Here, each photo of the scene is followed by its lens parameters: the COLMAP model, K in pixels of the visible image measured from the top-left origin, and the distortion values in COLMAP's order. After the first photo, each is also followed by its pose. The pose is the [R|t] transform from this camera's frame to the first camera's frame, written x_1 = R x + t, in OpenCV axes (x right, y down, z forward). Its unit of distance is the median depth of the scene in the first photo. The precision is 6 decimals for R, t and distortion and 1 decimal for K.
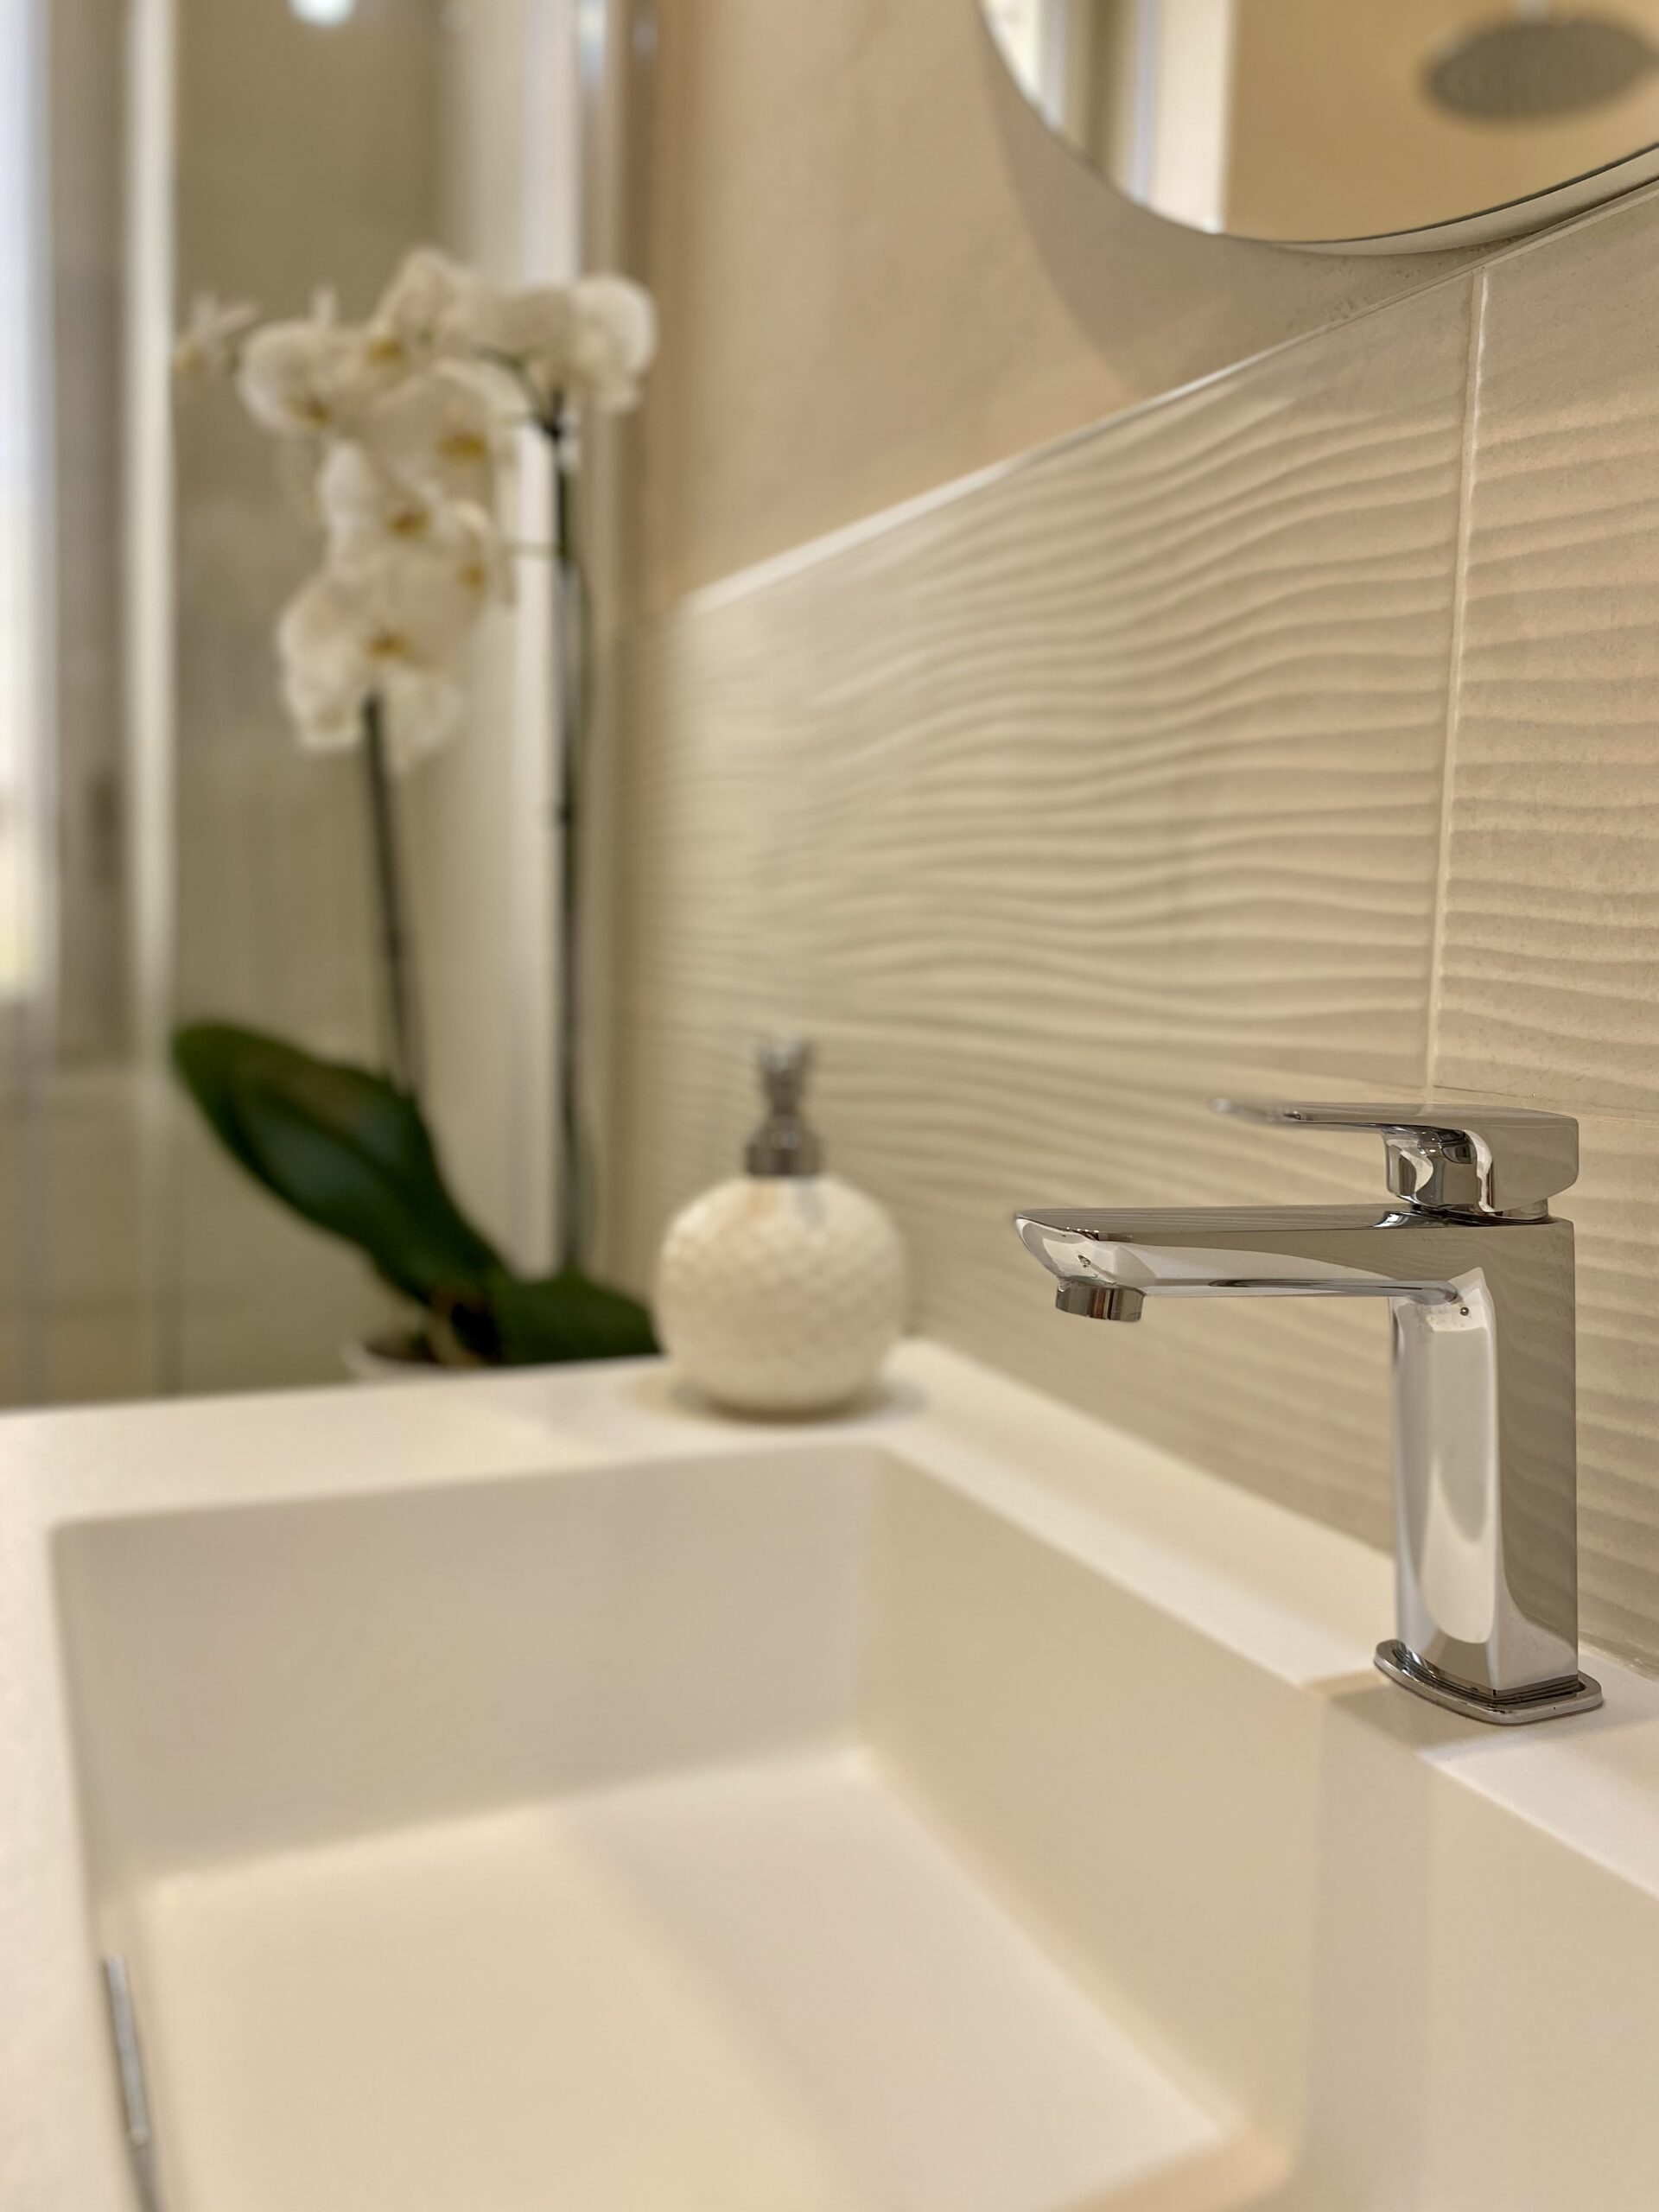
lens RADIAL K [[1711.0, 0, 823.7], [0, 1711.0, 1090.7], [0, 0, 1]] dist [0.013772, -0.004793]
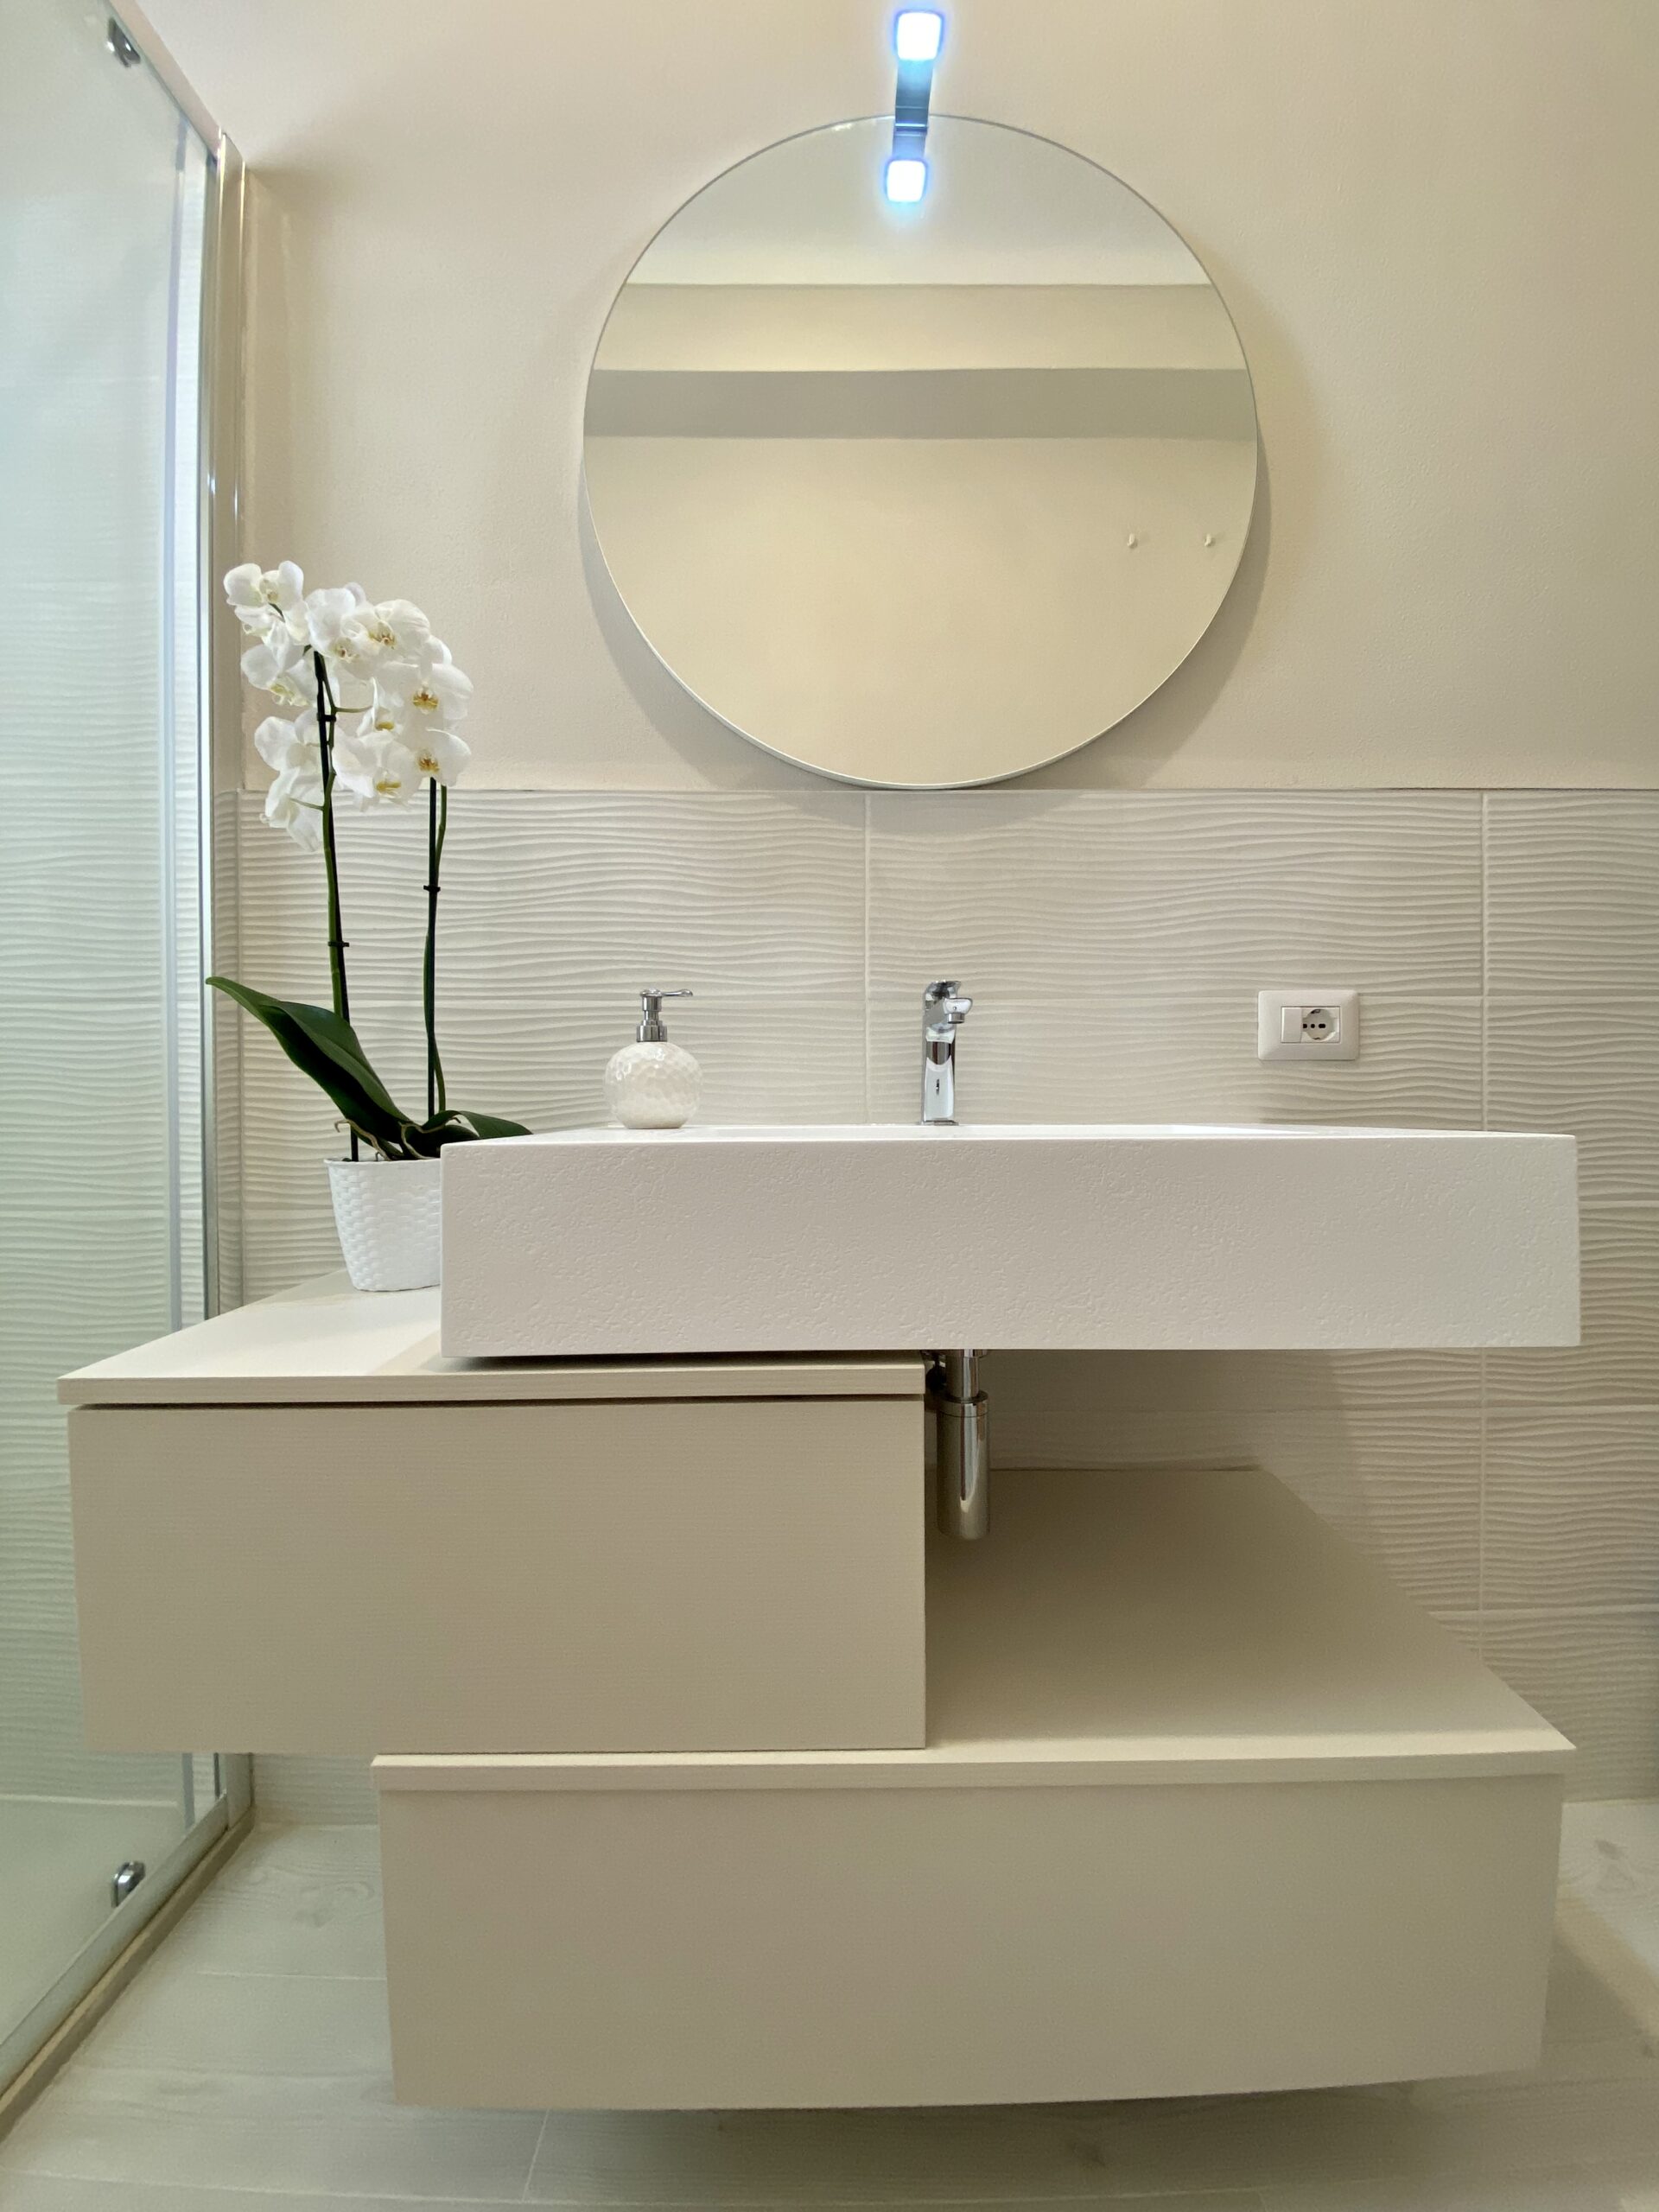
lens RADIAL K [[885.4, 0, 835.9], [0, 885.4, 1104.8], [0, 0, 1]] dist [0.038252, -0.032057]
pose [[0.434454, -0.045903, 0.899523, -1.137268], [0.094572, 0.995505, 0.005124, 0.166316], [-0.895715, 0.082844, 0.436842, 0.161772]]
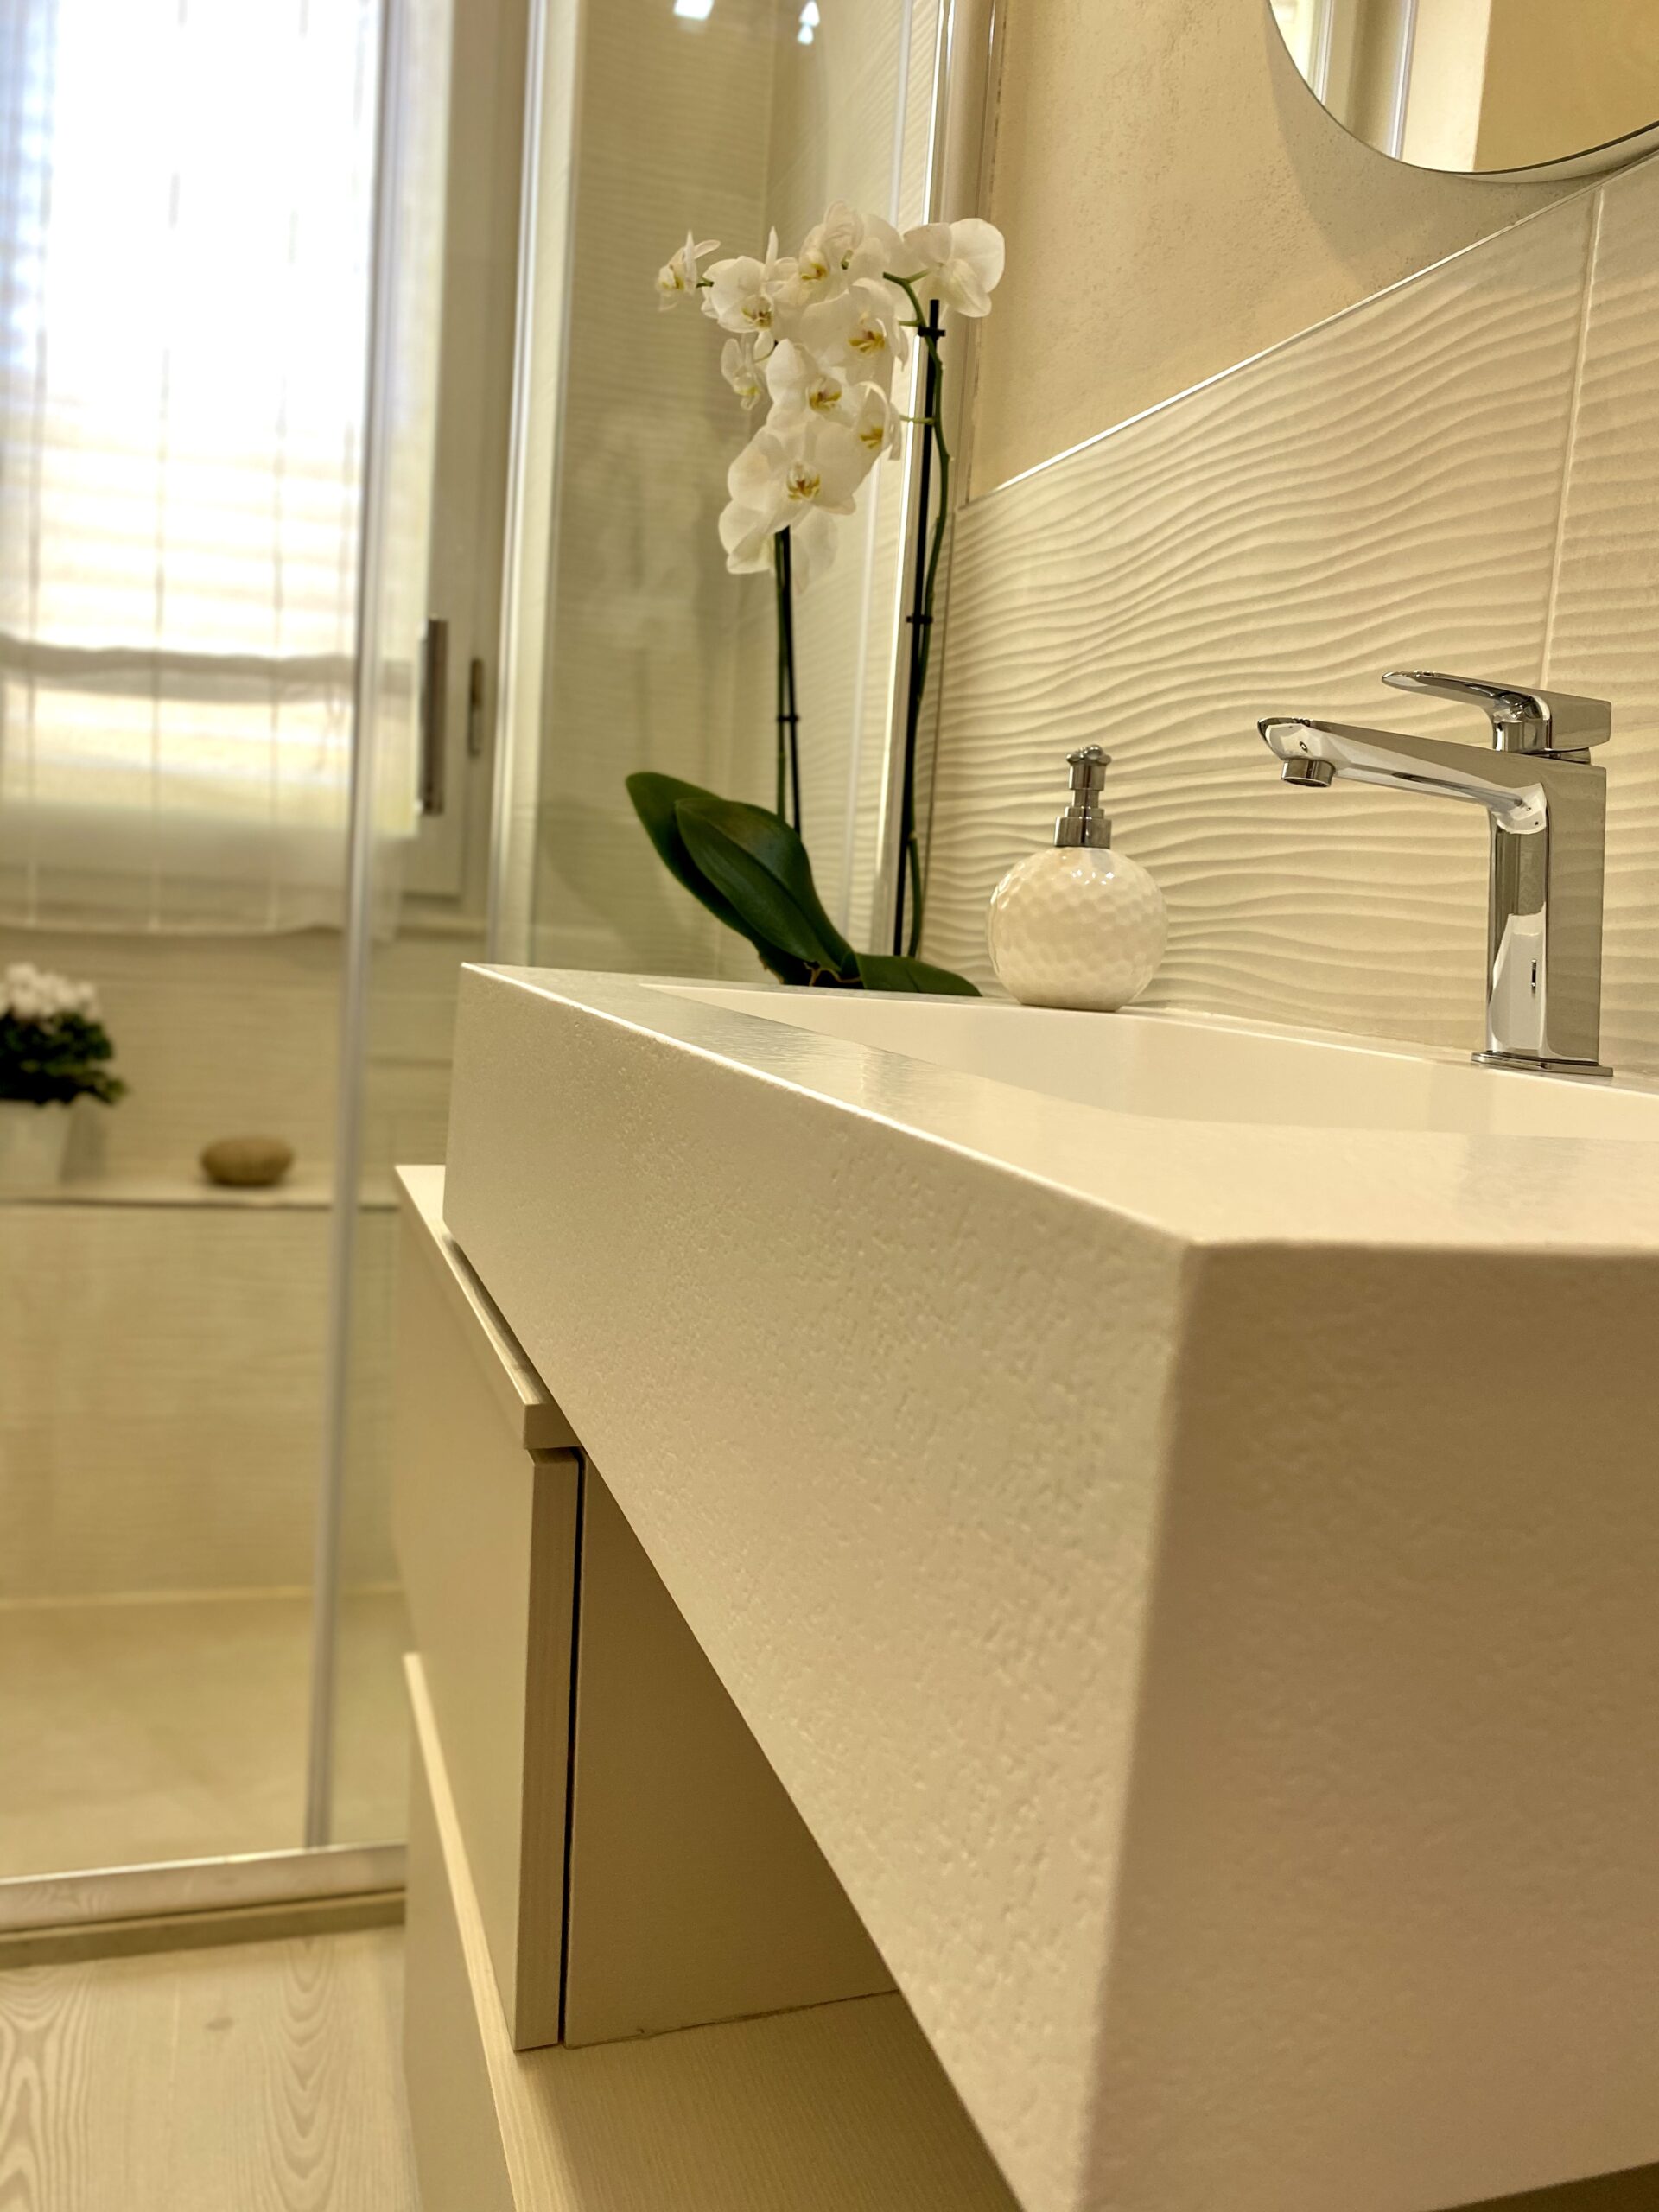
lens RADIAL K [[1699.1, 0, 830.3], [0, 1699.1, 1088.8], [0, 0, 1]] dist [0.012311, 0.000502]
pose [[0.991518, 0.050466, -0.119770, -0.052691], [-0.049256, 0.998701, 0.013047, 0.244934], [0.120273, -0.007037, 0.992716, -0.433680]]
